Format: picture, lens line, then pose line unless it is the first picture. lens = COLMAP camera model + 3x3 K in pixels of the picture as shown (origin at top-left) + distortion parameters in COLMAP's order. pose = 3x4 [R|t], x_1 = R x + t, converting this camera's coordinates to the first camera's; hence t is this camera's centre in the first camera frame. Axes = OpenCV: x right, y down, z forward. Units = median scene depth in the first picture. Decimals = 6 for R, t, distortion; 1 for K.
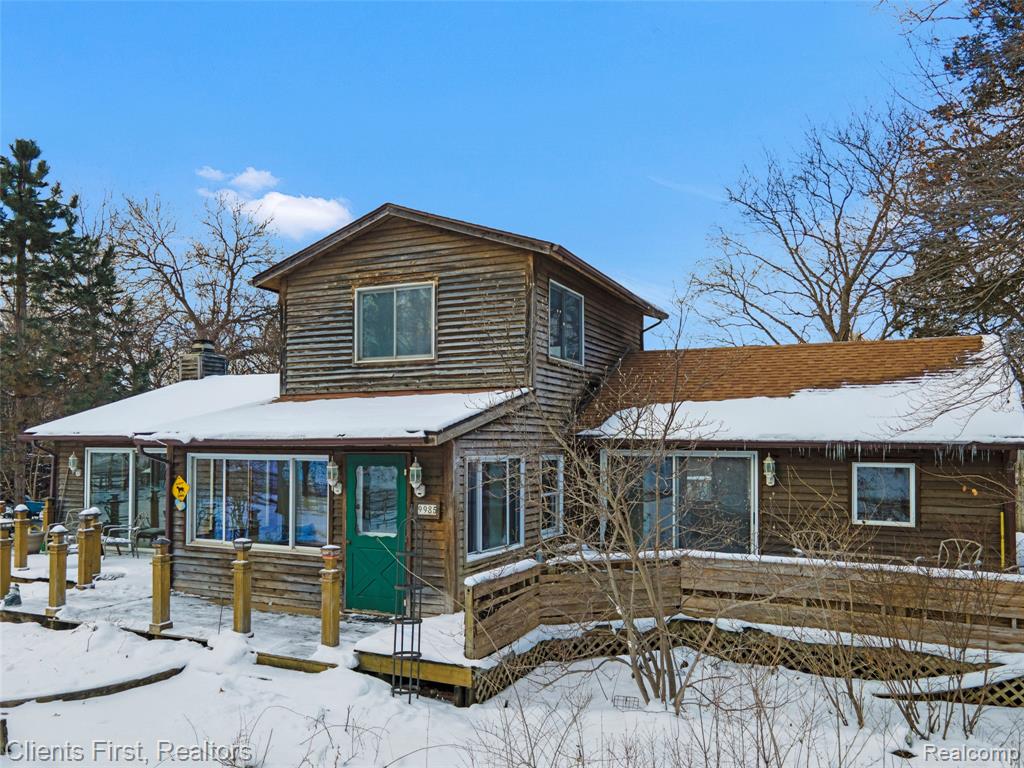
lens RADIAL K [[767.3, 0, 507.8], [0, 767.3, 437.9], [0, 0, 1]] dist [0.040982, 0.003177]
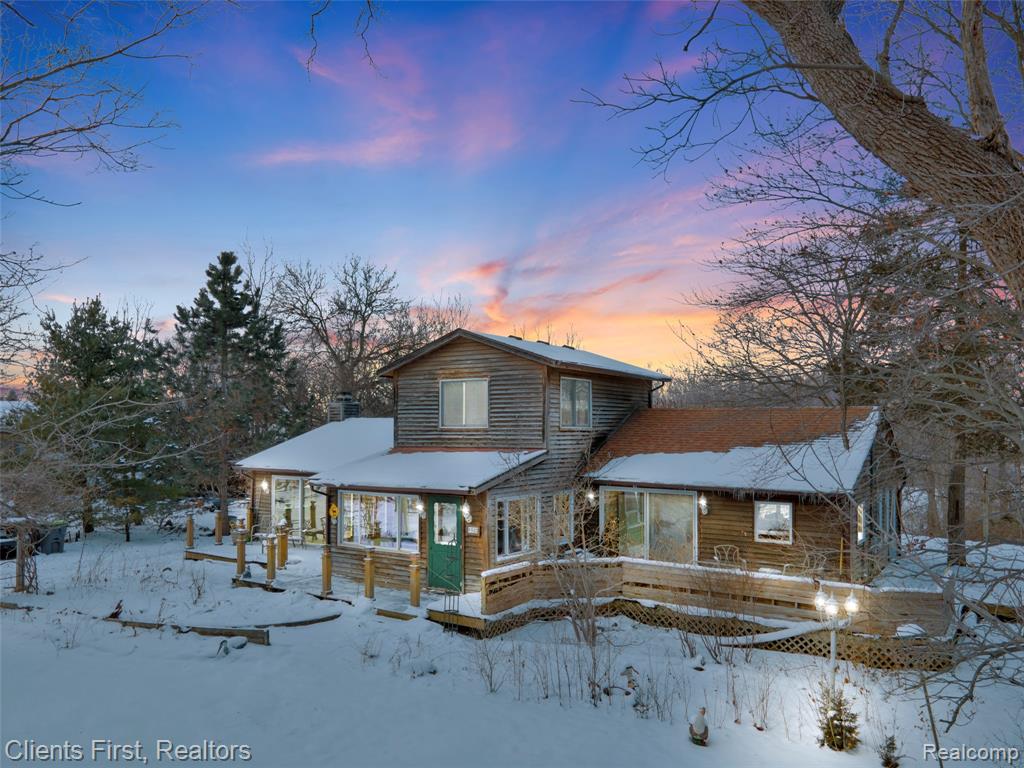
lens RADIAL K [[753.5, 0, 509.9], [0, 753.5, 427.5], [0, 0, 1]] dist [0.024530, 0.000307]
pose [[0.988496, -0.001802, -0.151233, 0.198789], [0.002417, 0.999990, 0.003881, -0.122142], [0.151224, -0.004201, 0.988491, -0.555176]]
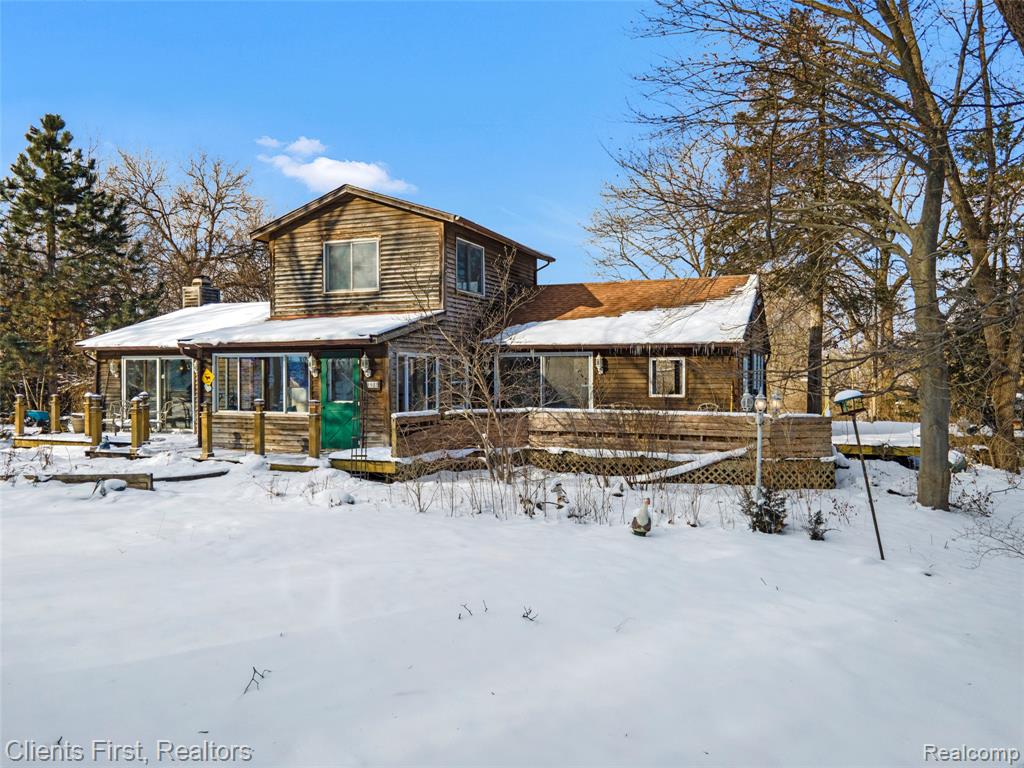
lens RADIAL K [[753.2, 0, 508.4], [0, 753.2, 379.3], [0, 0, 1]] dist [0.042729, 0.006544]
pose [[0.998621, -0.006065, 0.052155, 0.084409], [0.005322, 0.999883, 0.014373, 0.053158], [-0.052236, -0.014076, 0.998536, -0.514805]]
